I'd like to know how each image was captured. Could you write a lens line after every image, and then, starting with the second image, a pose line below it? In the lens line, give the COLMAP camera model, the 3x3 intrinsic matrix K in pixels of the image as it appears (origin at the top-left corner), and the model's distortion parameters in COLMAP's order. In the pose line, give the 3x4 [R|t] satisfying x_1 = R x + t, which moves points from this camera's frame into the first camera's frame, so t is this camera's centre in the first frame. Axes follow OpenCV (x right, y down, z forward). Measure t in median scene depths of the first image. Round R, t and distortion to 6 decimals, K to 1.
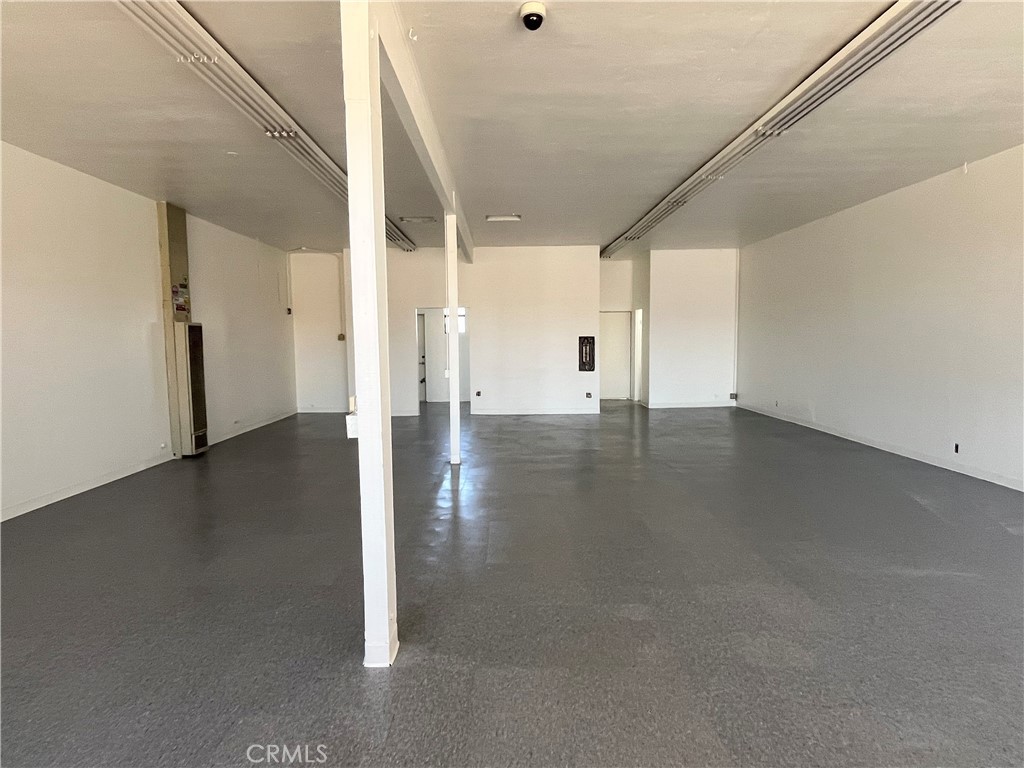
lens RADIAL K [[576.5, 0, 511.1], [0, 576.5, 383.8], [0, 0, 1]] dist [-0.008535, 0.001357]
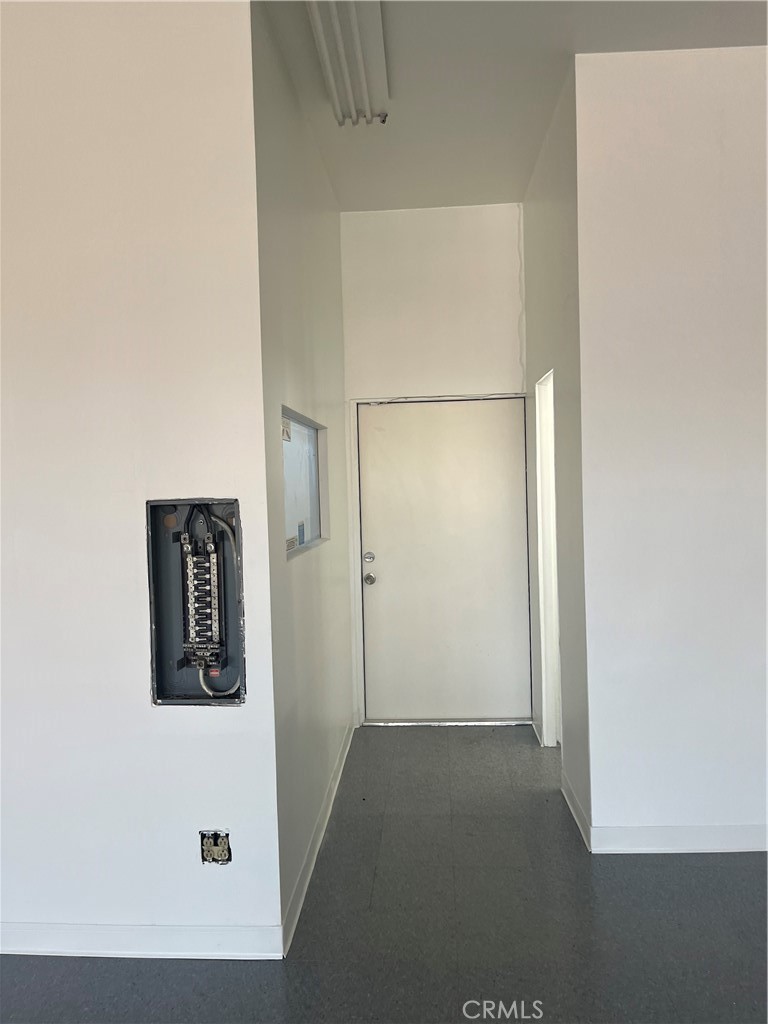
lens RADIAL K [[779.9, 0, 384.7], [0, 779.9, 509.7], [0, 0, 1]] dist [0.005177, 0.000974]
pose [[0.997705, -0.011564, -0.066718, 0.201305], [0.008094, 0.998612, -0.052041, -0.066707], [0.067227, 0.051381, 0.996414, 0.768564]]
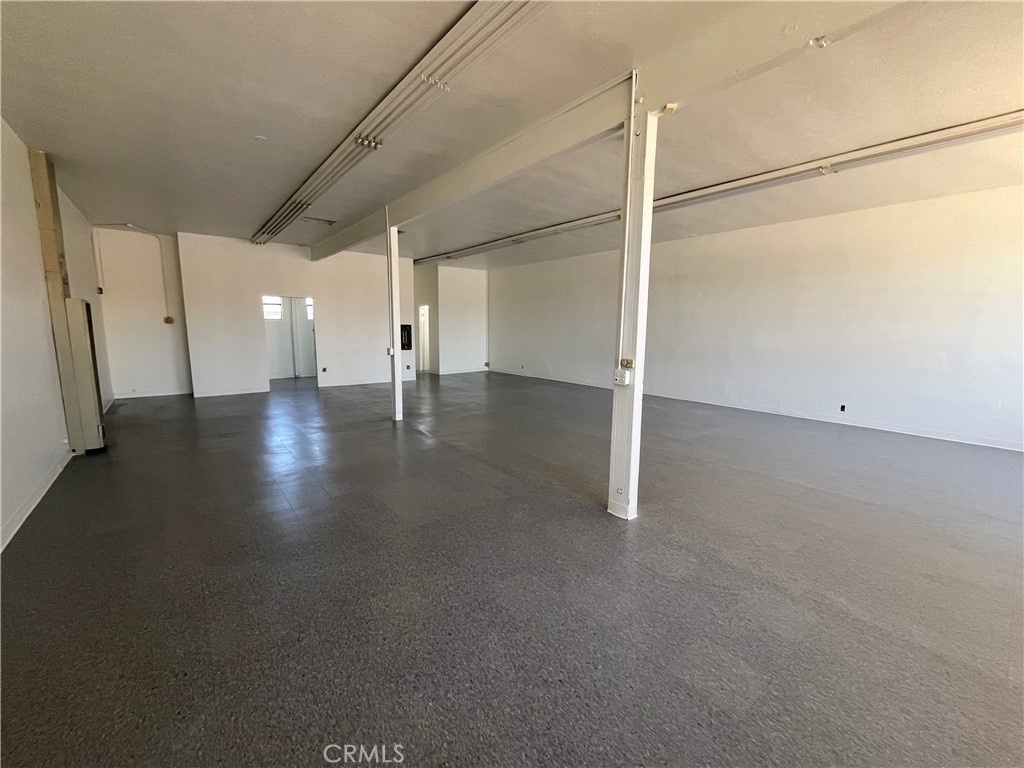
lens RADIAL K [[414.3, 0, 509.0], [0, 414.3, 383.3], [0, 0, 1]] dist [0.002360, 0.000380]
pose [[0.788499, -0.066256, 0.611457, -0.287343], [0.032309, 0.997270, 0.066398, -0.000389], [-0.614187, -0.032599, 0.788487, 0.061902]]
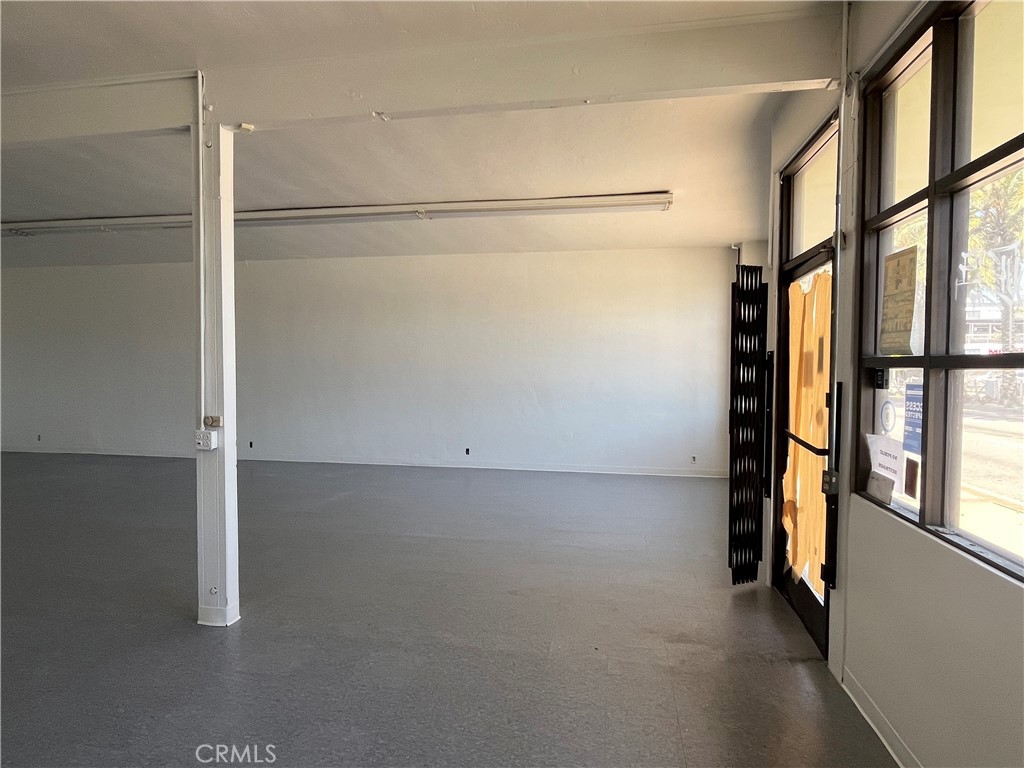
lens RADIAL K [[576.5, 0, 510.8], [0, 576.5, 385.2], [0, 0, 1]] dist [-0.008535, 0.001357]
pose [[0.184371, -0.019951, 0.982654, -0.321702], [0.074254, 0.997219, 0.006314, -0.002011], [-0.980048, 0.071802, 0.185340, 0.021938]]
